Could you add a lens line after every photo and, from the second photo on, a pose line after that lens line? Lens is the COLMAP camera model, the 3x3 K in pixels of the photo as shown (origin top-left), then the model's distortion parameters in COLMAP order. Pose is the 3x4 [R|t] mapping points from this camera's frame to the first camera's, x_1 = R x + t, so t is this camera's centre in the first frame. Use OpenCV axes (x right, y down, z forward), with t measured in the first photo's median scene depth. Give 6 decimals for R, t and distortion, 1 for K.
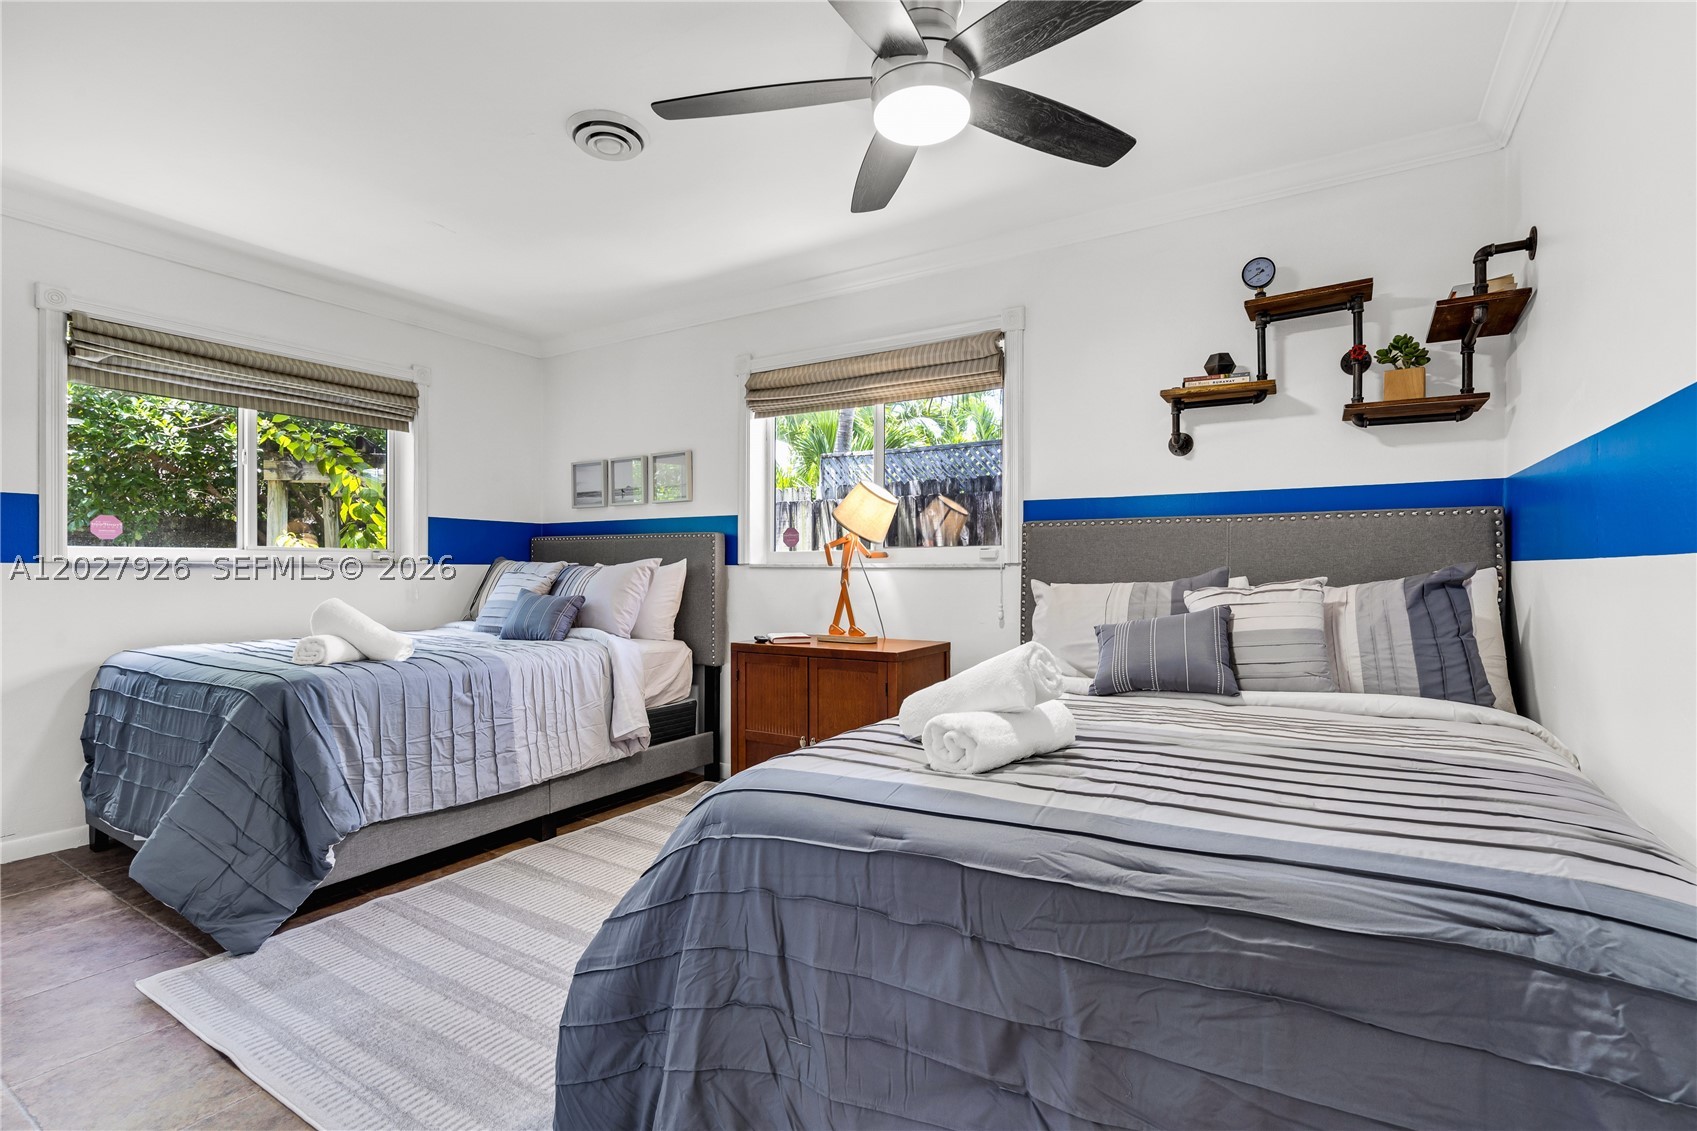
lens RADIAL K [[779.2, 0, 841.6], [0, 779.2, 576.4], [0, 0, 1]] dist [0.000584, 0.000039]
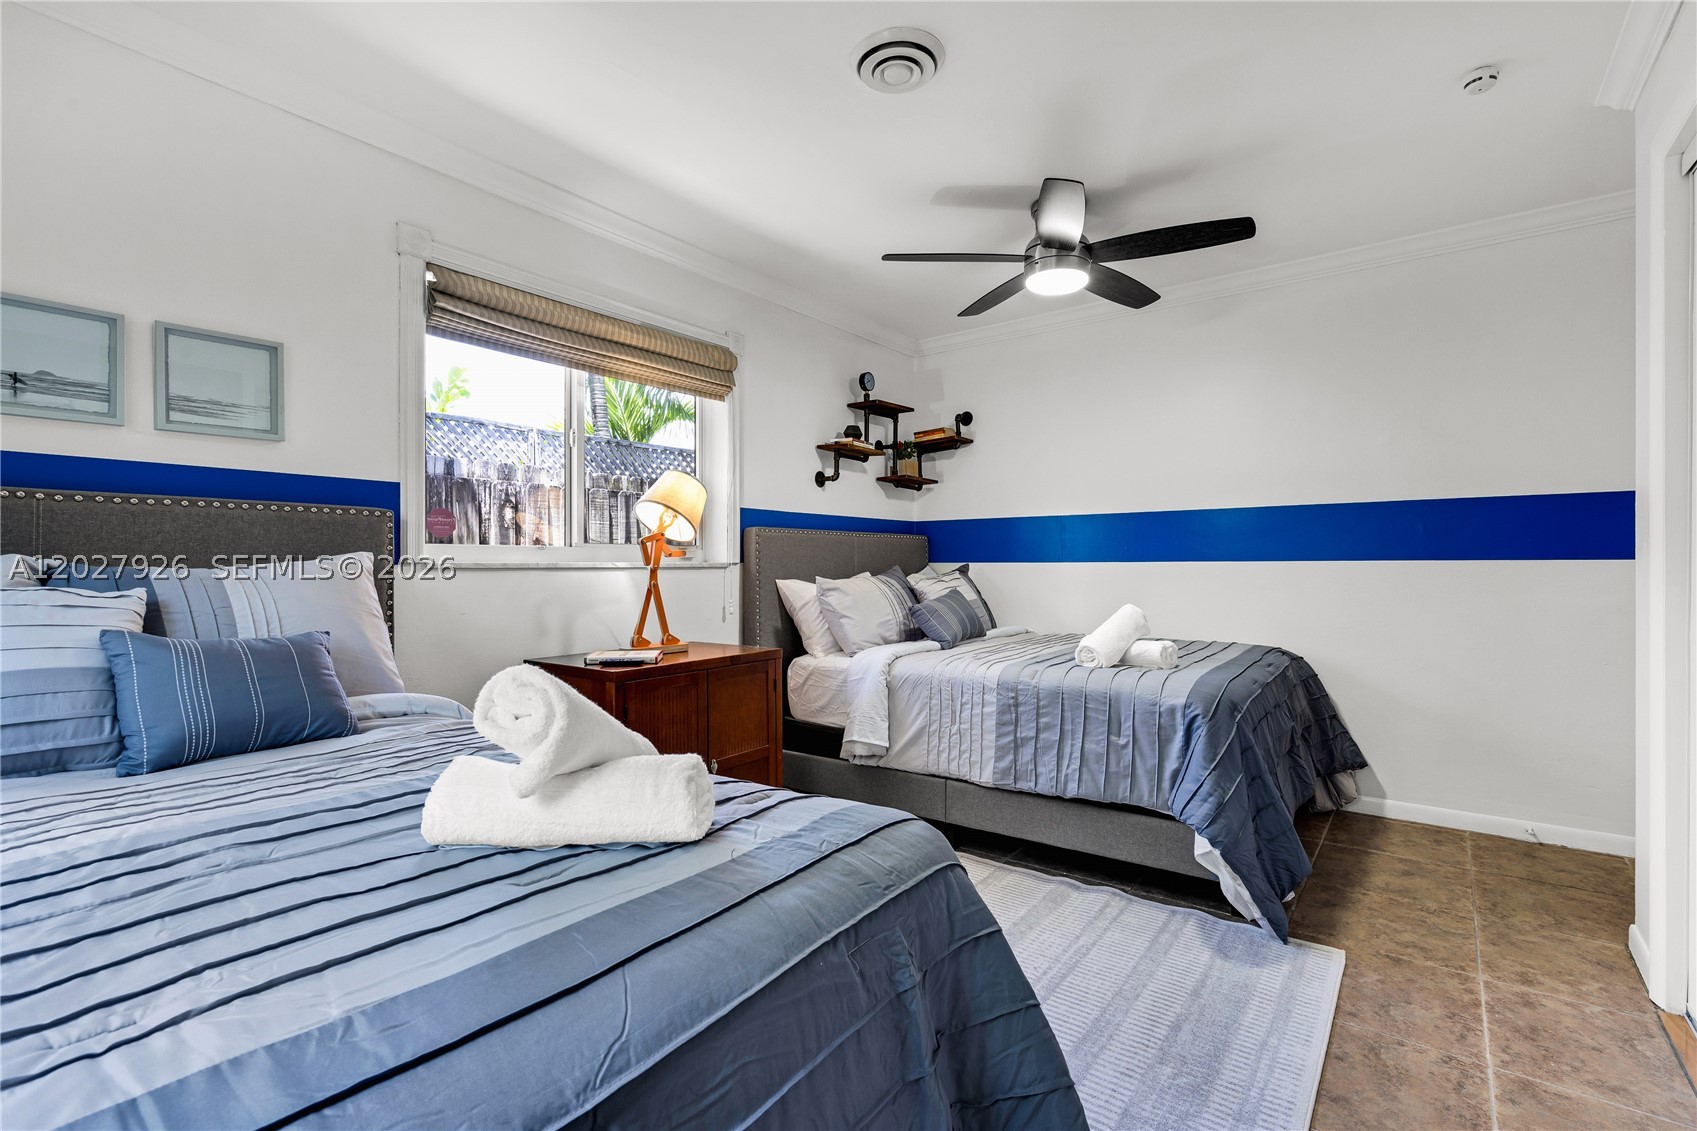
lens RADIAL K [[861.4, 0, 848.5], [0, 861.4, 565.5], [0, 0, 1]] dist [-0.000385, -0.000075]
pose [[0.043720, -0.004979, 0.999031, -1.005368], [0.011892, 0.999919, 0.004463, -0.016981], [-0.998973, 0.011685, 0.043776, 0.791985]]
